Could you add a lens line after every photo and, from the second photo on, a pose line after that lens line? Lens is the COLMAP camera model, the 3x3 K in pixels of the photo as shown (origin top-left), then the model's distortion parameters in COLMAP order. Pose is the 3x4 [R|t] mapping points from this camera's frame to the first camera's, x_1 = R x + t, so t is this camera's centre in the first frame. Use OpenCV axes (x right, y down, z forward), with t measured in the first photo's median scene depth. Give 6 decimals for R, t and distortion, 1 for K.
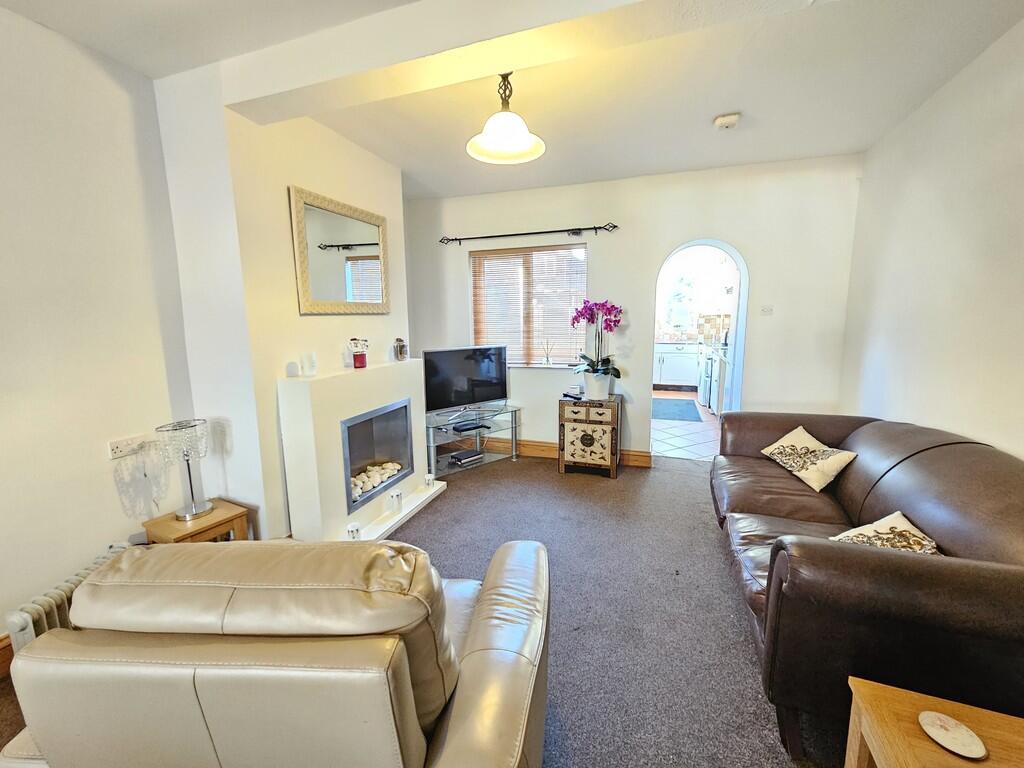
lens RADIAL K [[424.8, 0, 512.0], [0, 424.8, 384.0], [0, 0, 1]] dist [-0.000675, -0.000719]
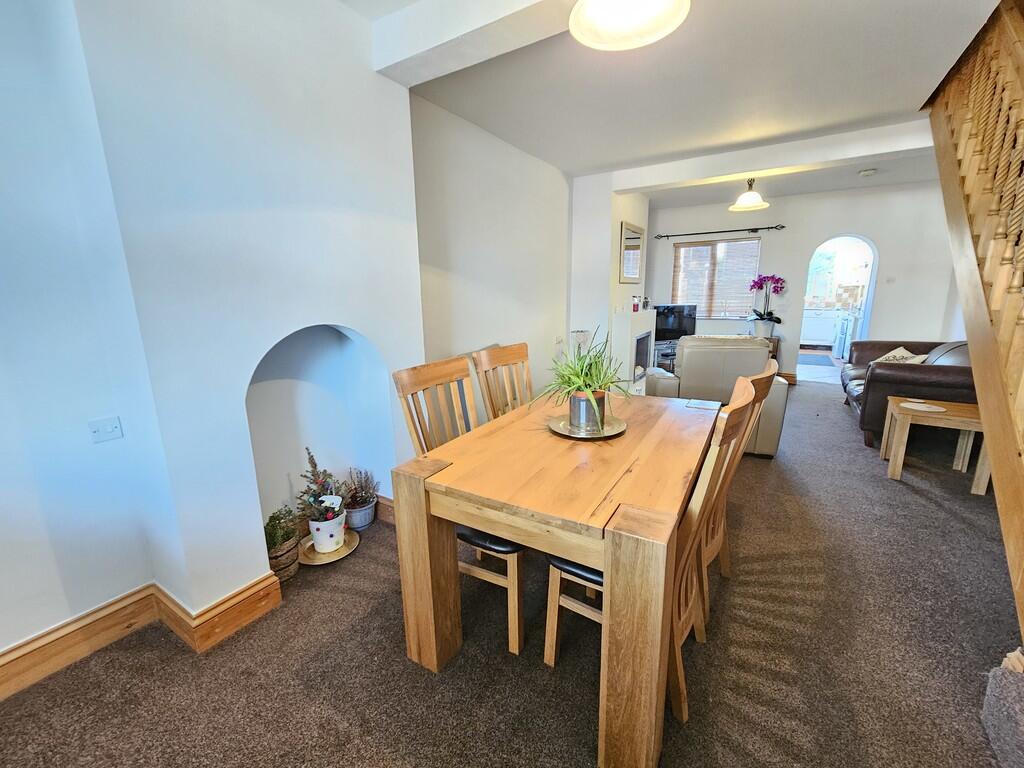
lens RADIAL K [[424.8, 0, 512.0], [0, 424.8, 384.0], [0, 0, 1]] dist [-0.000675, -0.000719]
pose [[0.973556, 0.046423, -0.223682, -0.344797], [-0.033326, 0.997521, 0.061978, 0.140713], [0.226004, -0.052885, 0.972690, -0.760631]]
